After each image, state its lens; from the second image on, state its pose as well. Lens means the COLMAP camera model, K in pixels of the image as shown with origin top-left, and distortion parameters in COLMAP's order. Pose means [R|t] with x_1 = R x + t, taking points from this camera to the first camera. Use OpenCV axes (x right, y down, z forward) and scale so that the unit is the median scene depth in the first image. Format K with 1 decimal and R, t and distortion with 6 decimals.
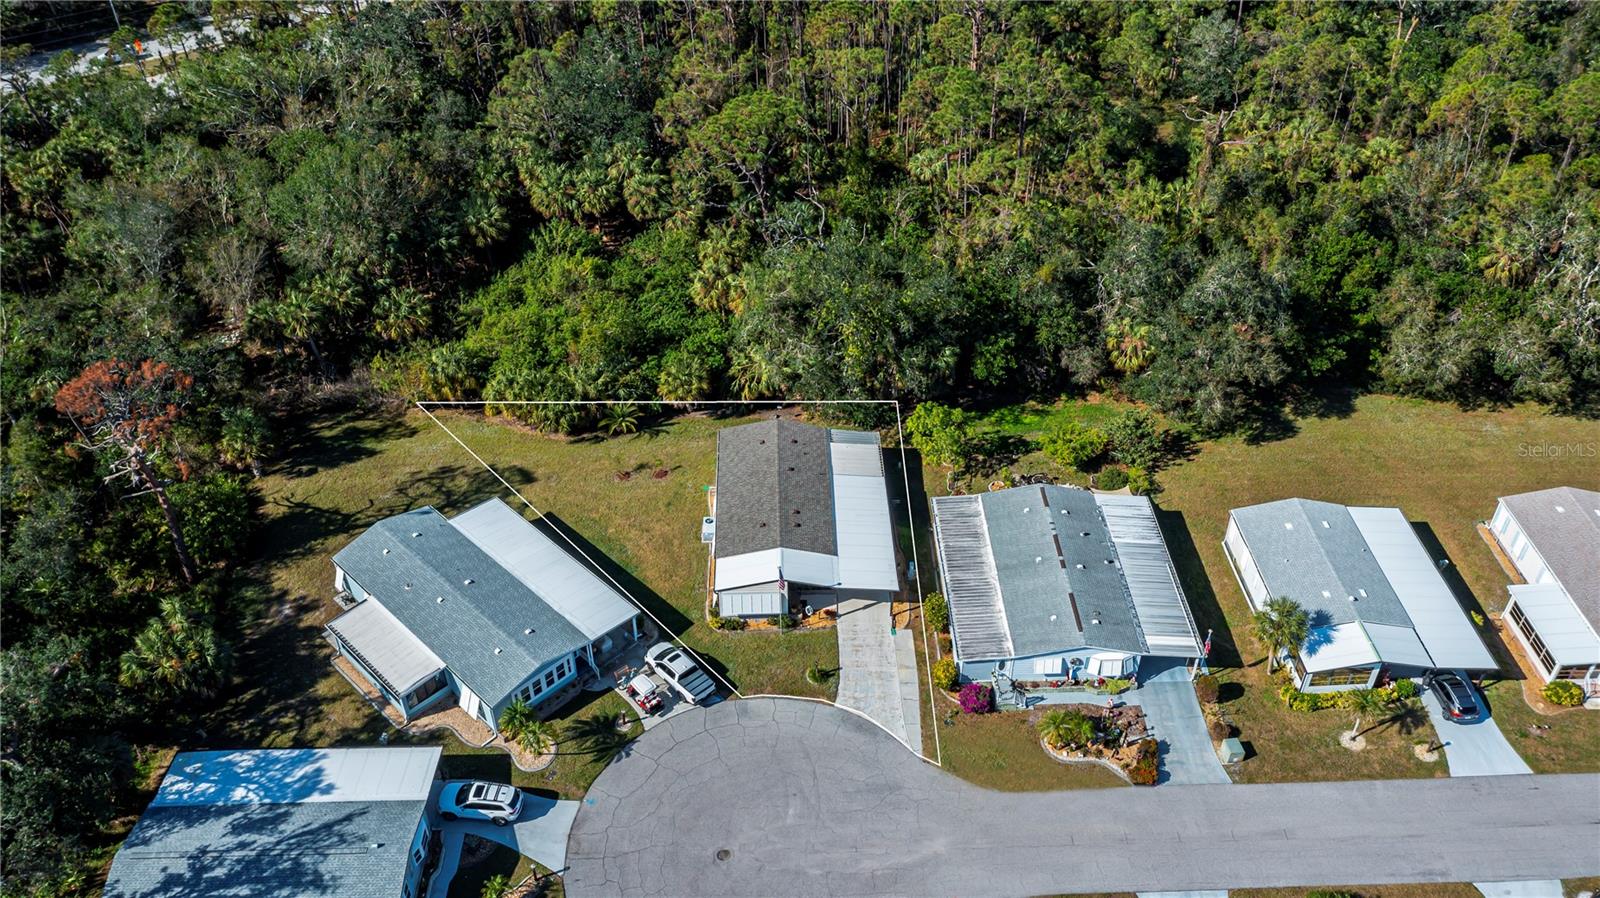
lens RADIAL K [[1244.8, 0, 795.6], [0, 1244.8, 447.6], [0, 0, 1]] dist [-0.007694, -0.002909]
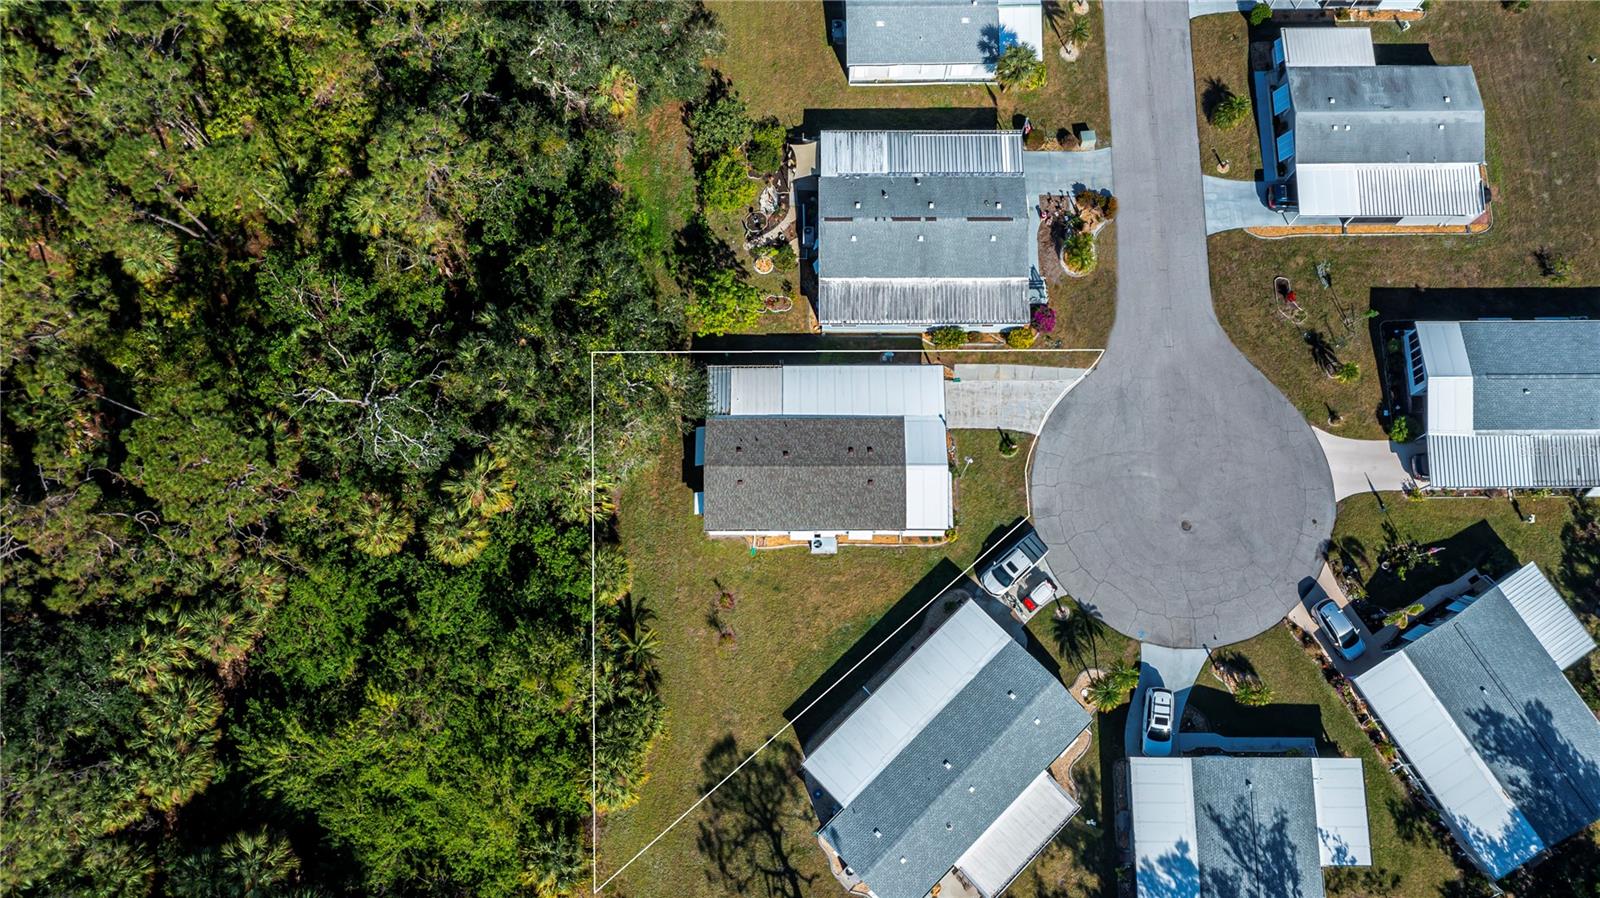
lens RADIAL K [[1244.8, 0, 795.6], [0, 1244.8, 447.6], [0, 0, 1]] dist [-0.007694, -0.002909]
pose [[0.028319, -0.972405, 0.231572, -0.258138], [0.636108, 0.196235, 0.746230, -0.812579], [-0.771080, 0.126173, 0.624112, 0.440577]]
